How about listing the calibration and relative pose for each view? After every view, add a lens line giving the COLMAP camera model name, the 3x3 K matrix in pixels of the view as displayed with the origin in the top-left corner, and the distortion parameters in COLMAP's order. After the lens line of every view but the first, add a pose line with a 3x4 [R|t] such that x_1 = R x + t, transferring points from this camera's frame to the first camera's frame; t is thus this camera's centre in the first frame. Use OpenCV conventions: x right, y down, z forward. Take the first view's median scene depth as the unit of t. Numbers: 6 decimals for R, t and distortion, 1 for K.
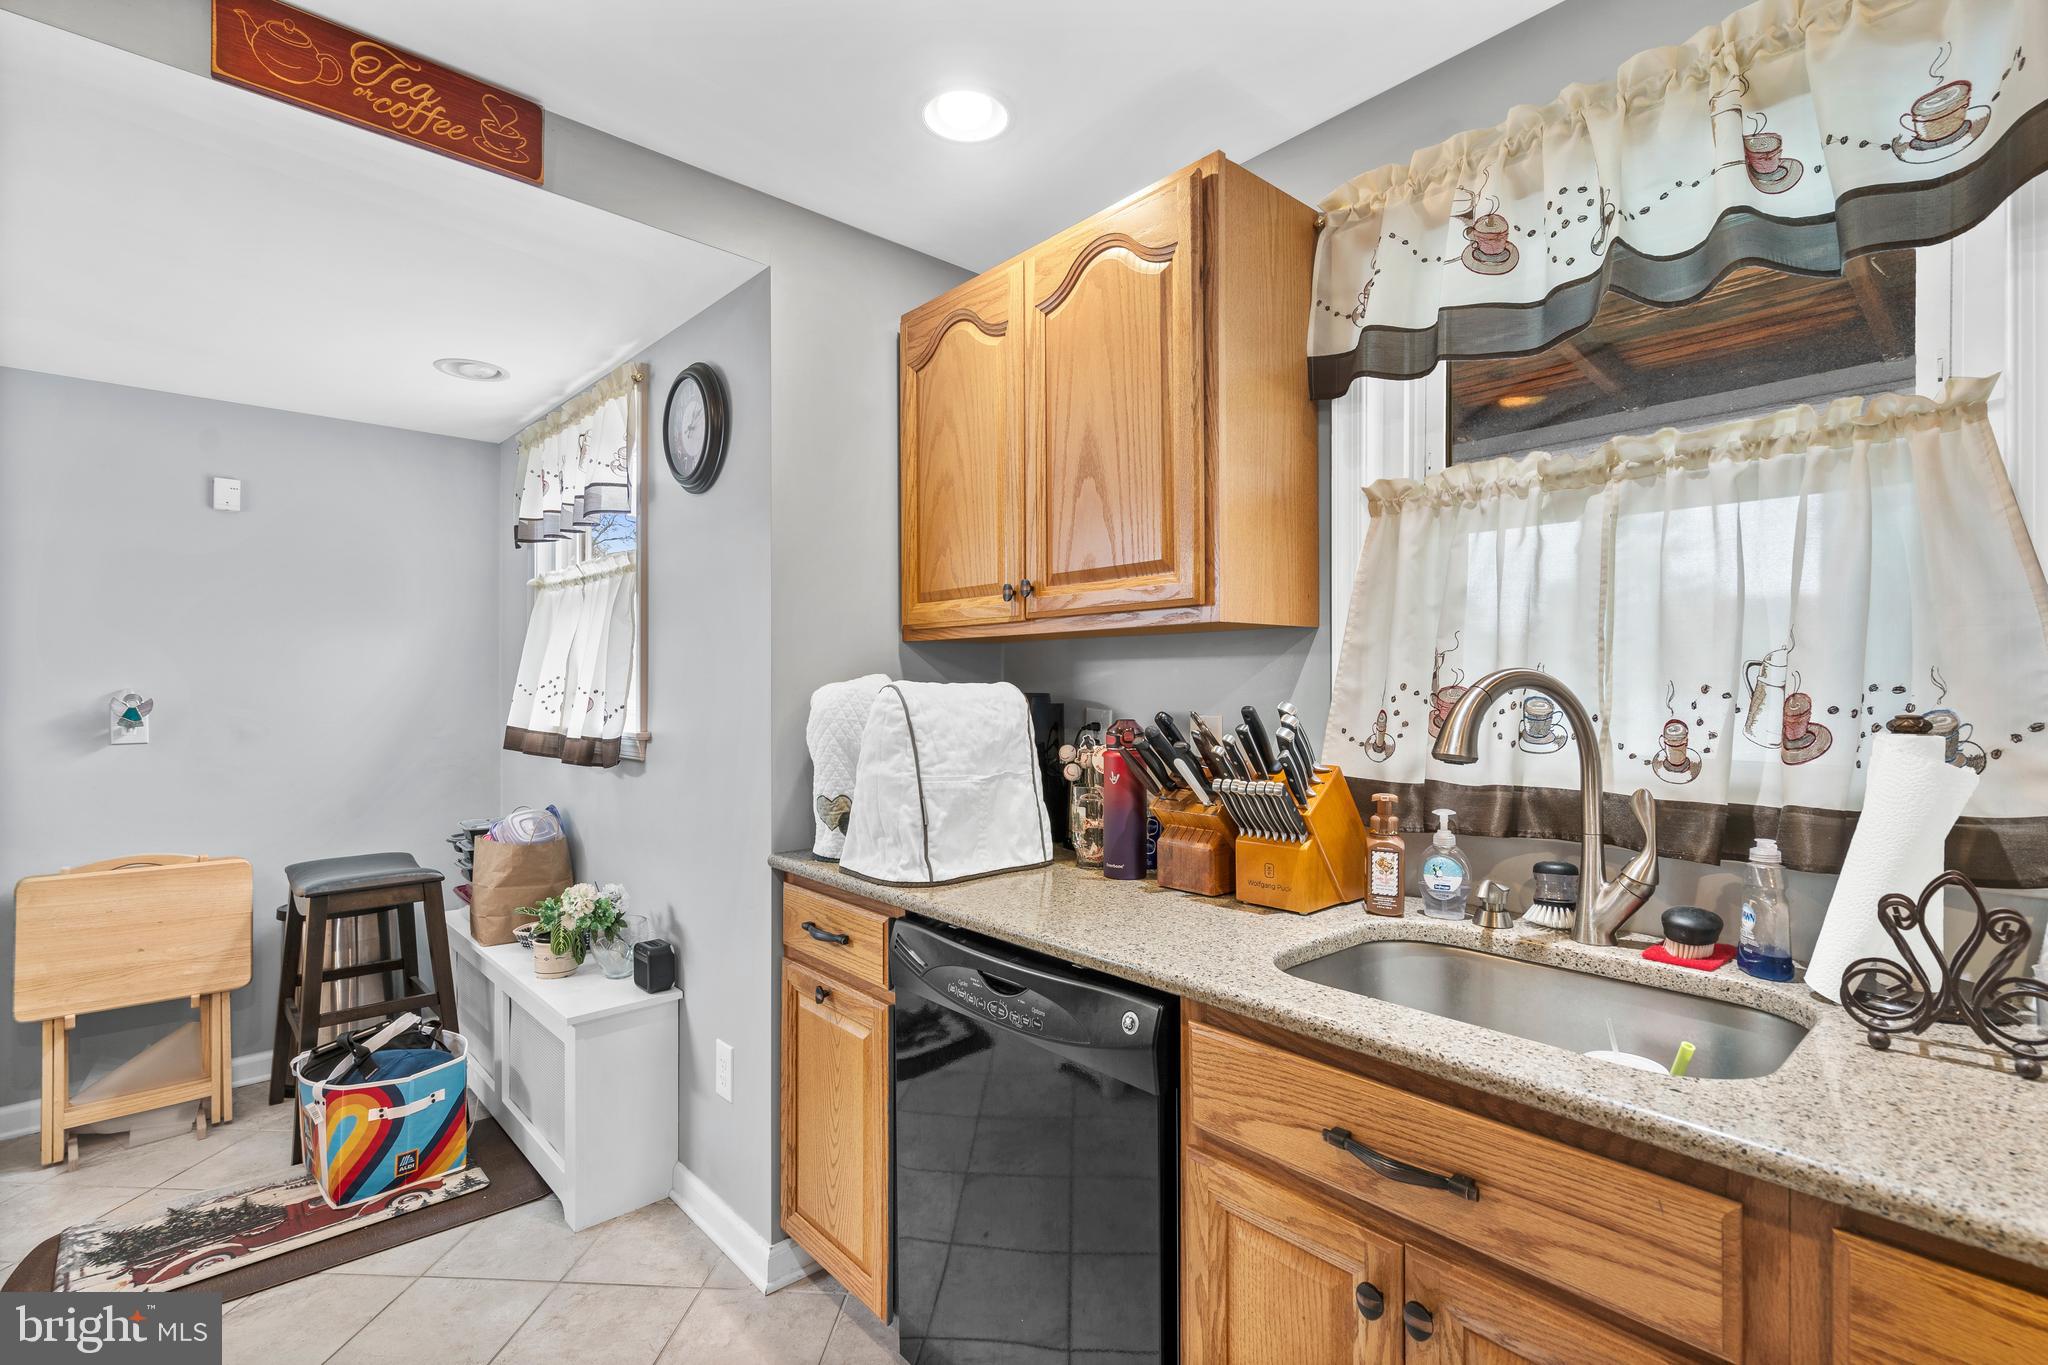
lens RADIAL K [[942.7, 0, 1037.2], [0, 942.7, 685.2], [0, 0, 1]] dist [0.001581, -0.000350]
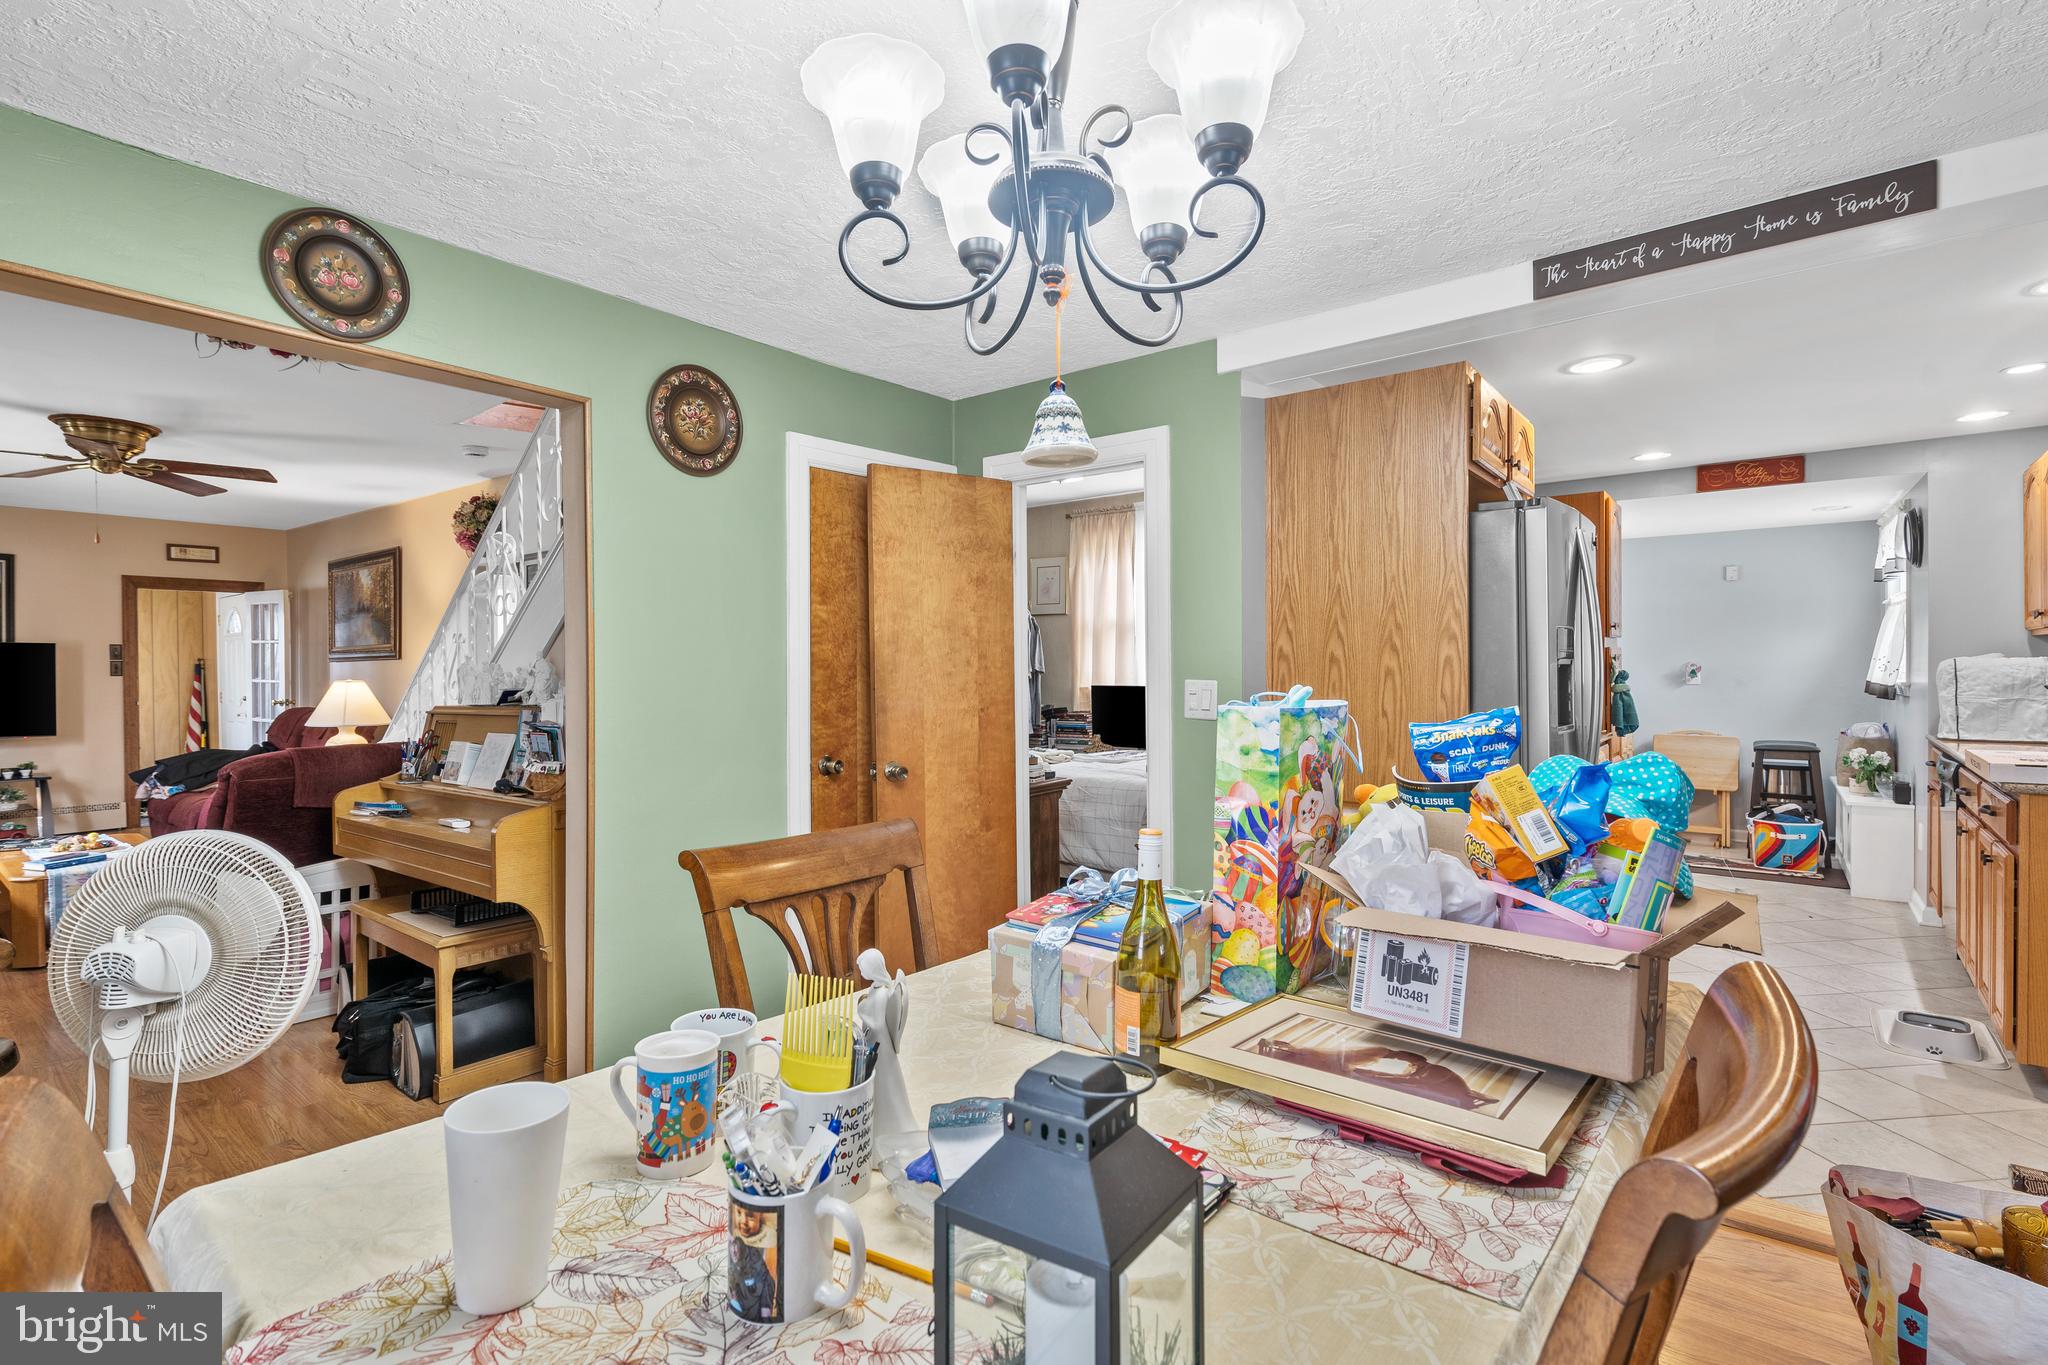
lens RADIAL K [[964.8, 0, 1017.5], [0, 964.8, 669.1], [0, 0, 1]] dist [-0.001837, -0.000147]
pose [[0.164309, 0.004409, -0.986399, 1.428360], [0.007745, 0.999953, 0.005760, -0.004633], [0.986379, -0.008586, 0.164267, -1.330529]]
